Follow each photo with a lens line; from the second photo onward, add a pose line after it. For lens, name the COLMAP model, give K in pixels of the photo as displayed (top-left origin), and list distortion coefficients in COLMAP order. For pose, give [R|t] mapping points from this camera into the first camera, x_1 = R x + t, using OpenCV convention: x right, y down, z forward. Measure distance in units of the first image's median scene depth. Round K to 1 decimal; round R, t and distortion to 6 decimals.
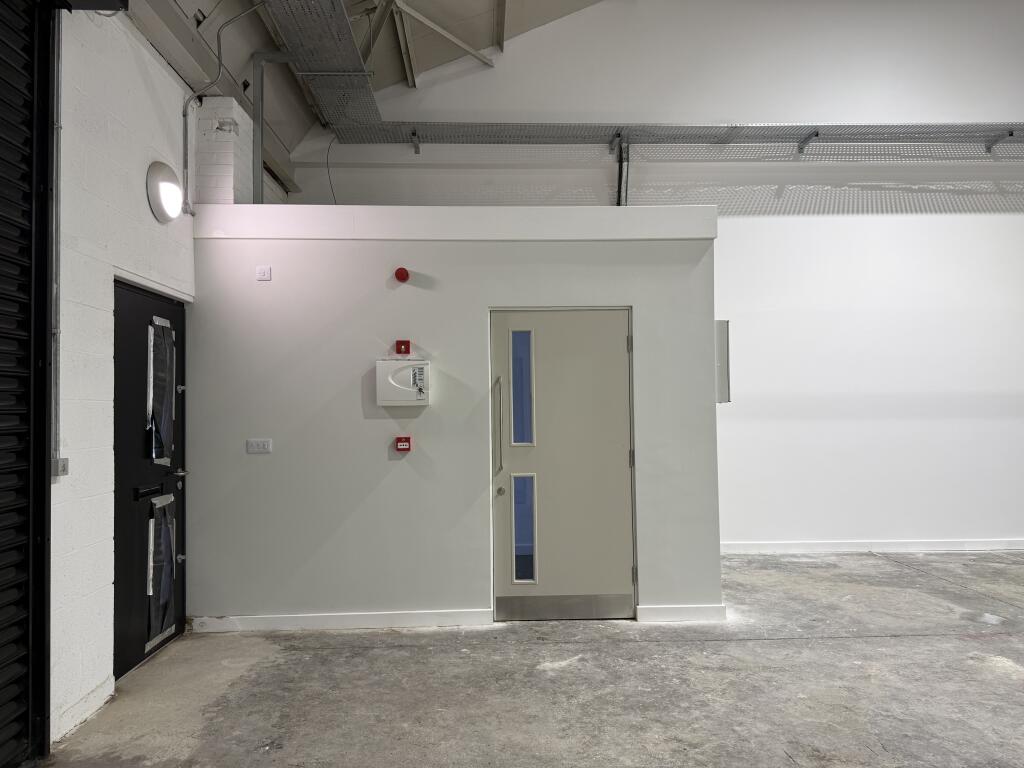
lens RADIAL K [[726.4, 0, 513.9], [0, 726.4, 384.4], [0, 0, 1]] dist [0.053951, -0.062662]
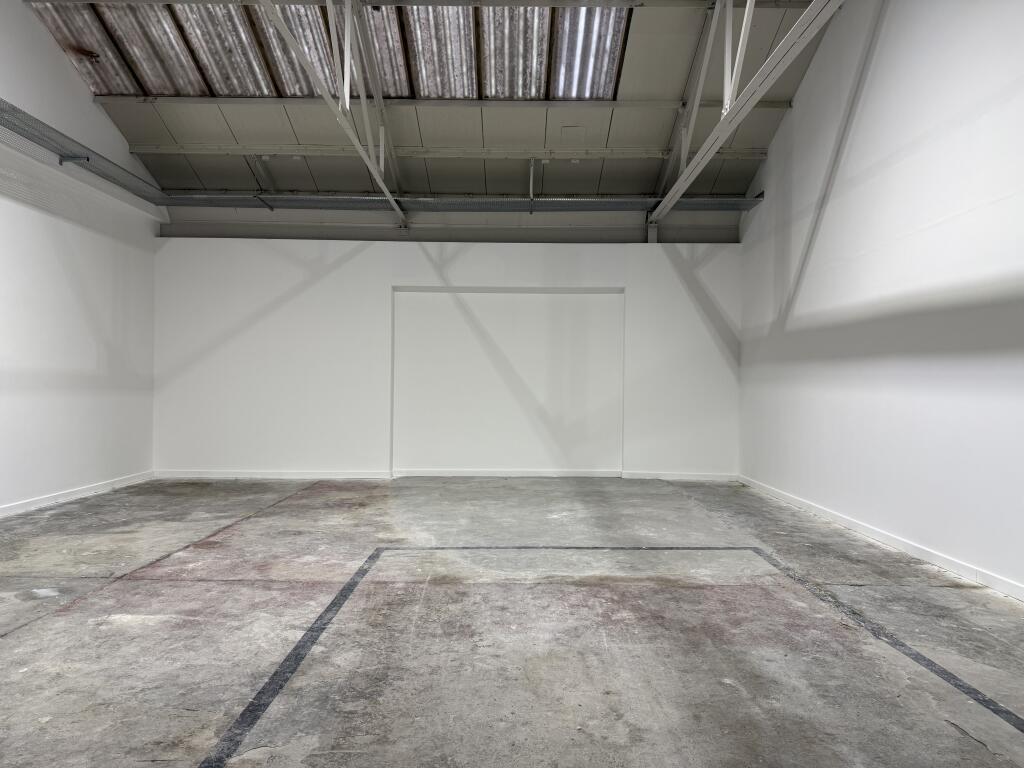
lens RADIAL K [[726.4, 0, 511.7], [0, 726.4, 384.8], [0, 0, 1]] dist [0.053951, -0.062662]
pose [[0.044814, 0.009476, 0.998950, -0.384340], [-0.034522, 0.999372, -0.007931, 0.030855], [-0.998399, -0.034130, 0.045113, 0.411200]]
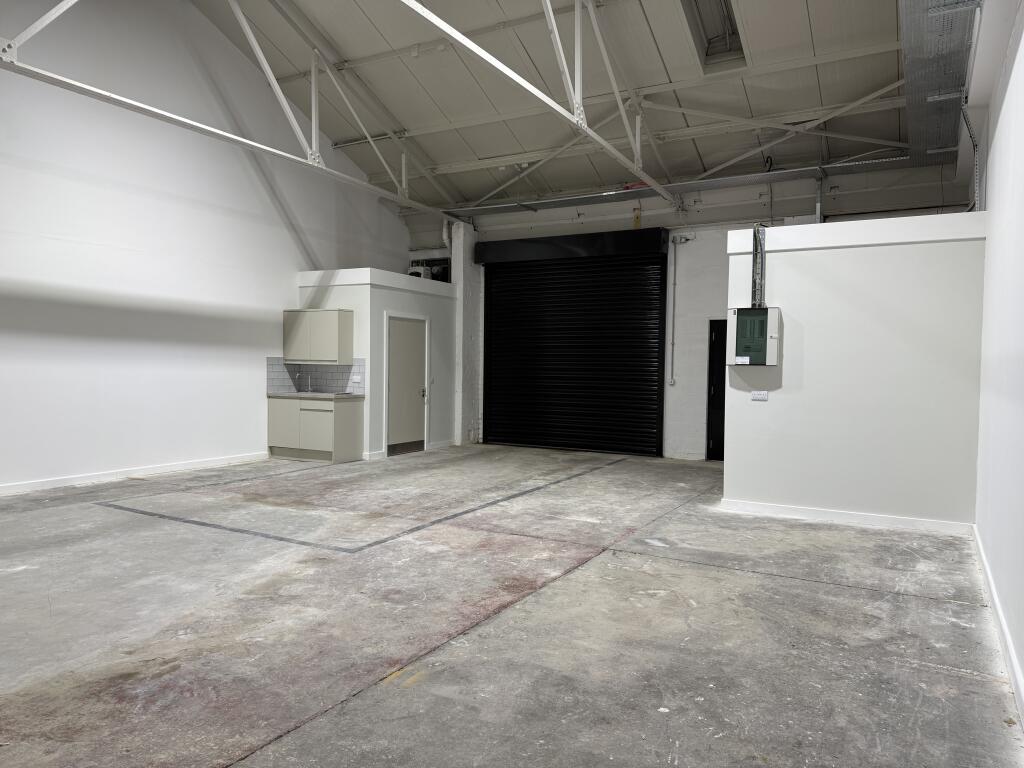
lens RADIAL K [[726.4, 0, 515.1], [0, 726.4, 386.2], [0, 0, 1]] dist [0.053951, -0.062662]
pose [[-0.524694, 0.027939, -0.850833, 2.240084], [0.015091, 0.999609, 0.023519, 0.034751], [0.851157, -0.000499, -0.524910, 1.778814]]
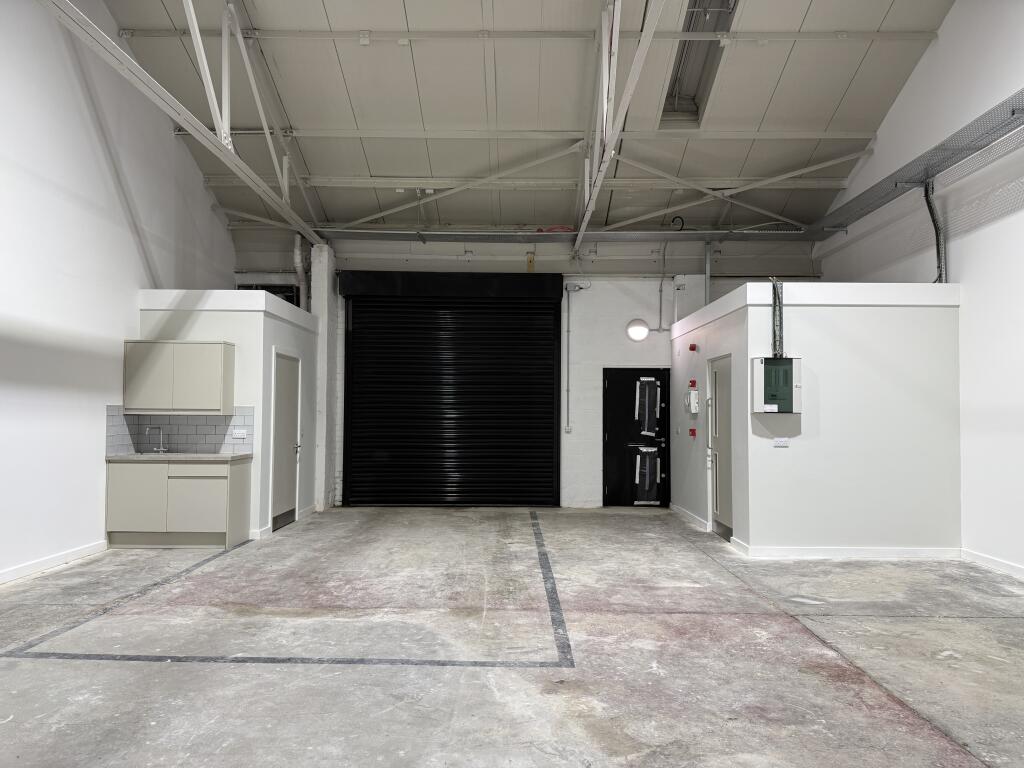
lens RADIAL K [[726.4, 0, 515.8], [0, 726.4, 387.0], [0, 0, 1]] dist [0.053951, -0.062662]
pose [[-0.045966, -0.028173, -0.998546, 2.291617], [0.021239, 0.999349, -0.029173, 0.008003], [0.998717, -0.022549, -0.045337, 0.739421]]
